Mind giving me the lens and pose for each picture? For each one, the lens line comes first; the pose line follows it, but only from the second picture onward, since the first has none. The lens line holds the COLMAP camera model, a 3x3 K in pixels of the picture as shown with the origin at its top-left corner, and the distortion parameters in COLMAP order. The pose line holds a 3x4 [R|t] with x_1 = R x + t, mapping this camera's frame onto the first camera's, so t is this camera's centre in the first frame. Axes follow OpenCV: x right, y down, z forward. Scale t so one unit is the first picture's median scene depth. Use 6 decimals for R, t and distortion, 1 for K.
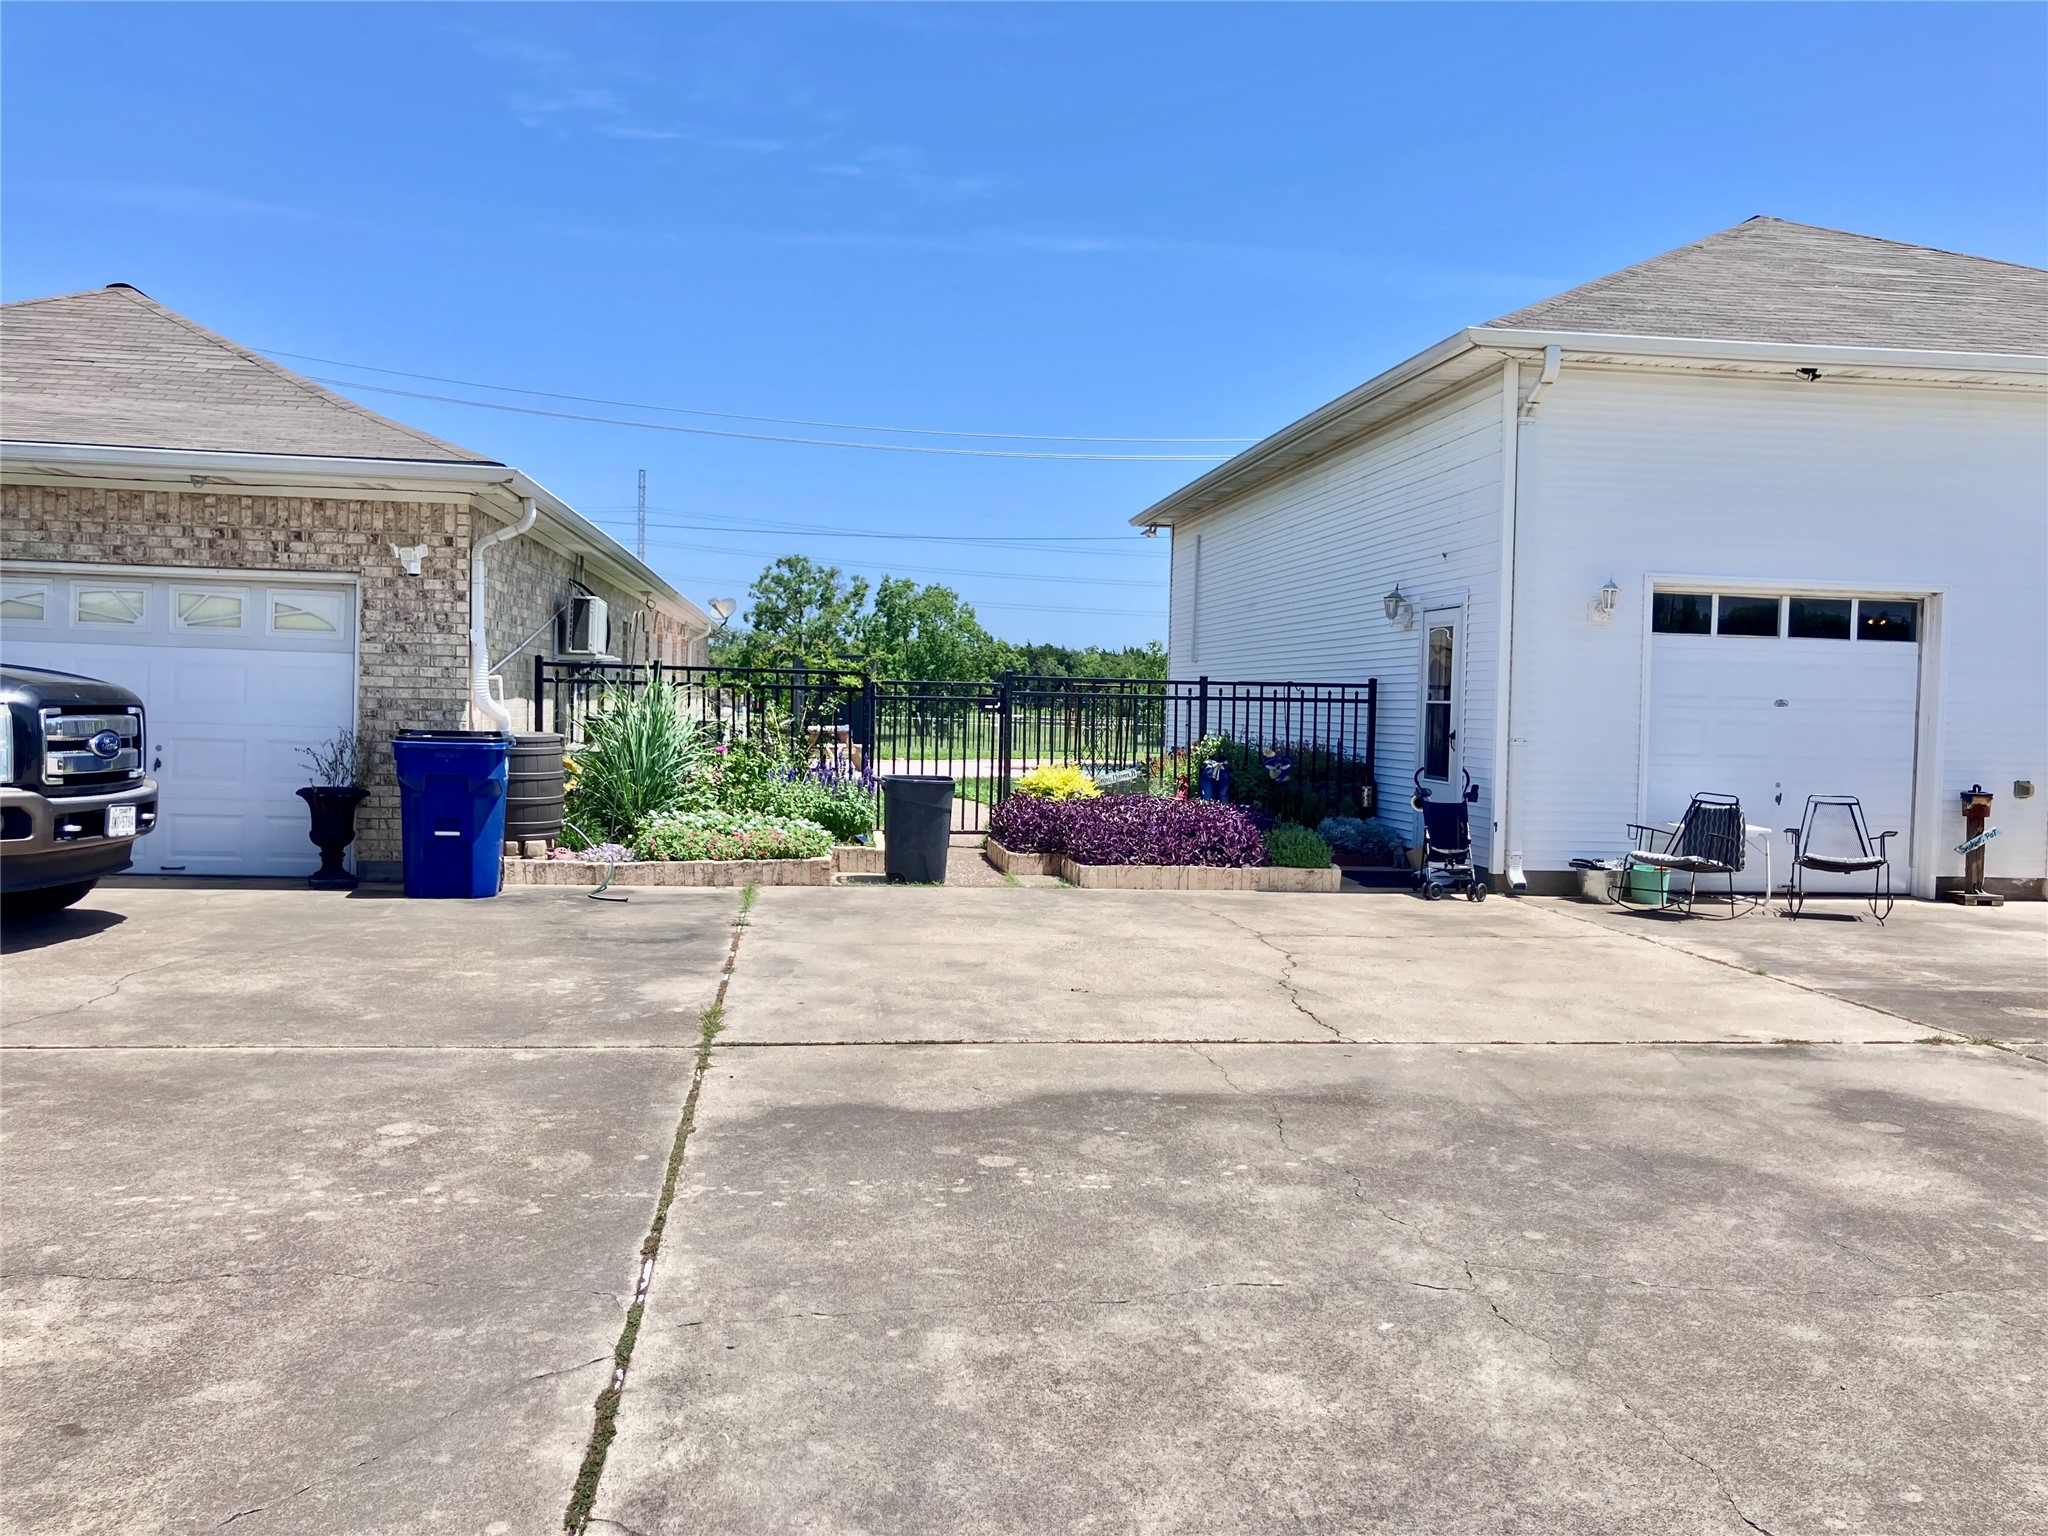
lens RADIAL K [[1696.1, 0, 1024.0], [0, 1696.1, 768.0], [0, 0, 1]] dist [0.071659, -0.102778]
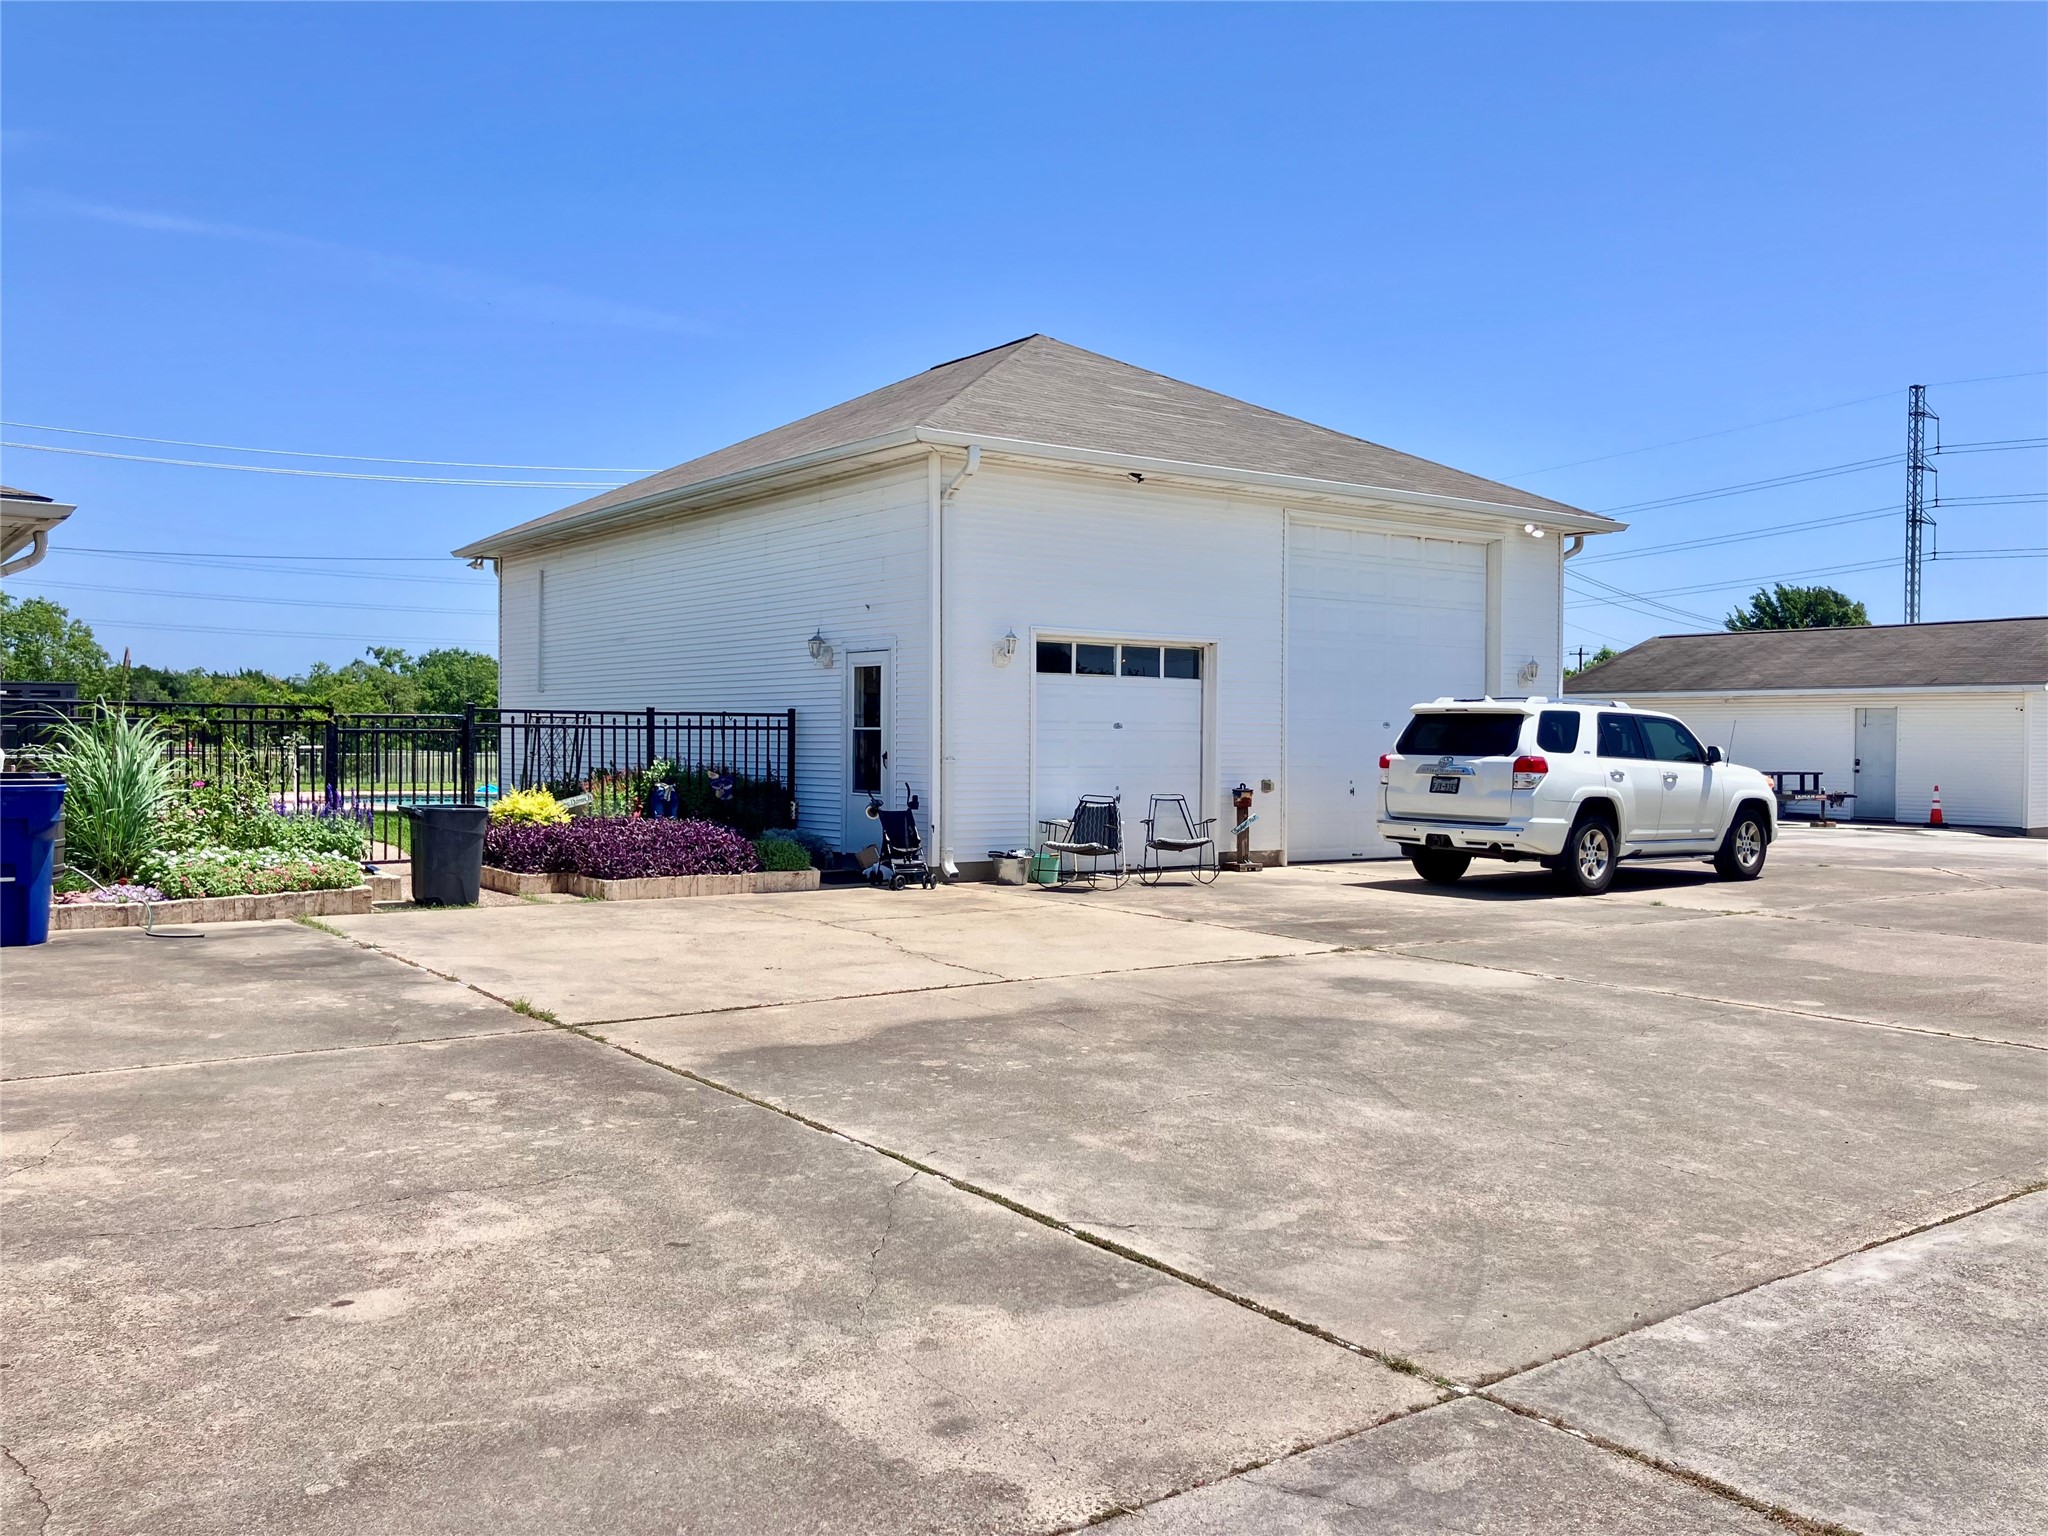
lens RADIAL K [[1689.5, 0, 1024.0], [0, 1689.5, 768.0], [0, 0, 1]] dist [0.113298, -0.399450]
pose [[0.879785, -0.025857, 0.474669, -0.247328], [0.032389, 0.999460, -0.005587, -0.000694], [-0.474268, 0.020289, 0.880147, -0.108170]]
